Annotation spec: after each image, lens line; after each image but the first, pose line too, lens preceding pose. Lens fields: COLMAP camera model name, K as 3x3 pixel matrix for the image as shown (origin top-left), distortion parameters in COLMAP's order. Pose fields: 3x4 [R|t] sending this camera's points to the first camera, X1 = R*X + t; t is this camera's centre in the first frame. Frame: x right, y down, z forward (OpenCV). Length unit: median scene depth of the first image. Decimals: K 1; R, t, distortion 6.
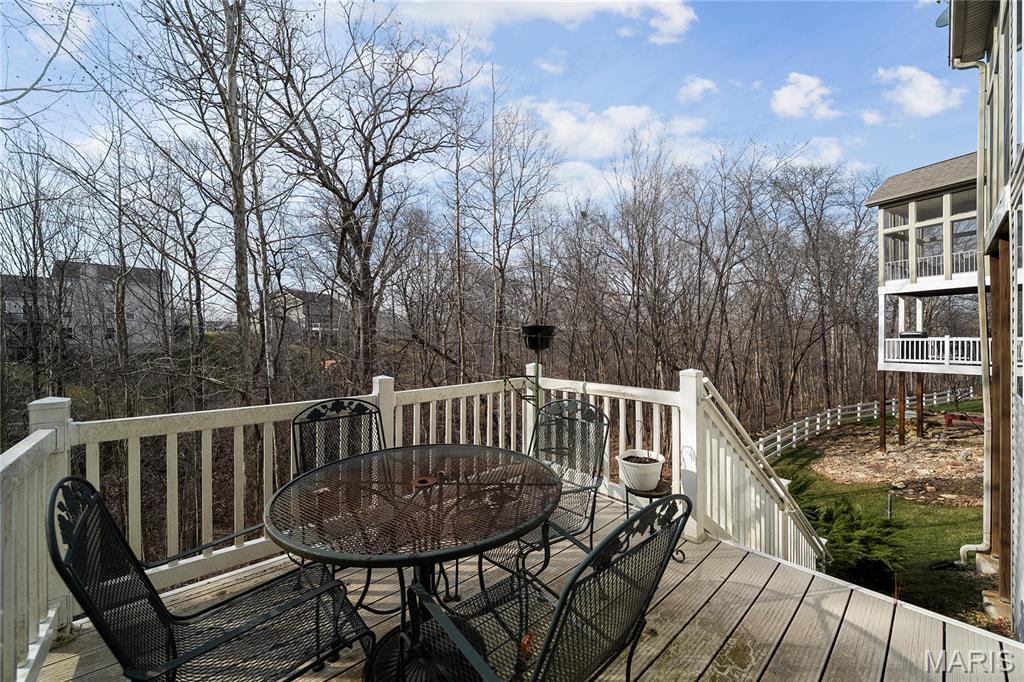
lens RADIAL K [[389.1, 0, 512.0], [0, 389.1, 341.0], [0, 0, 1]] dist [-0.000604, -0.000038]
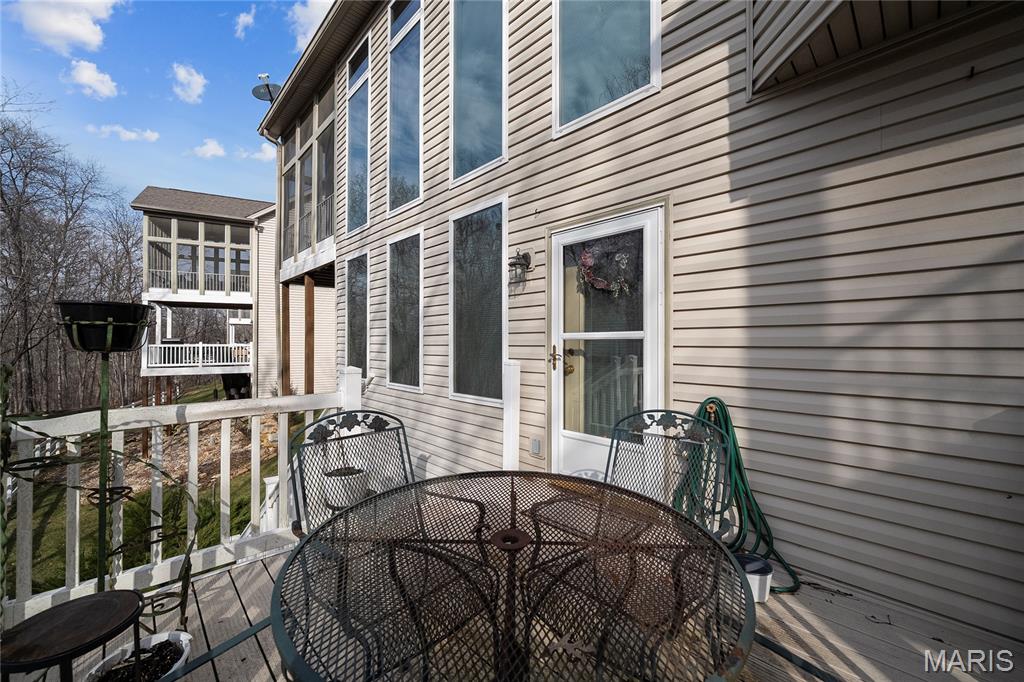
lens RADIAL K [[389.1, 0, 512.0], [0, 389.1, 341.0], [0, 0, 1]] dist [-0.000604, -0.000038]
pose [[-0.022049, 0.013059, 0.999672, -0.071277], [0.005653, 0.999900, -0.012937, 0.003077], [-0.999741, 0.005366, -0.022120, 0.084781]]
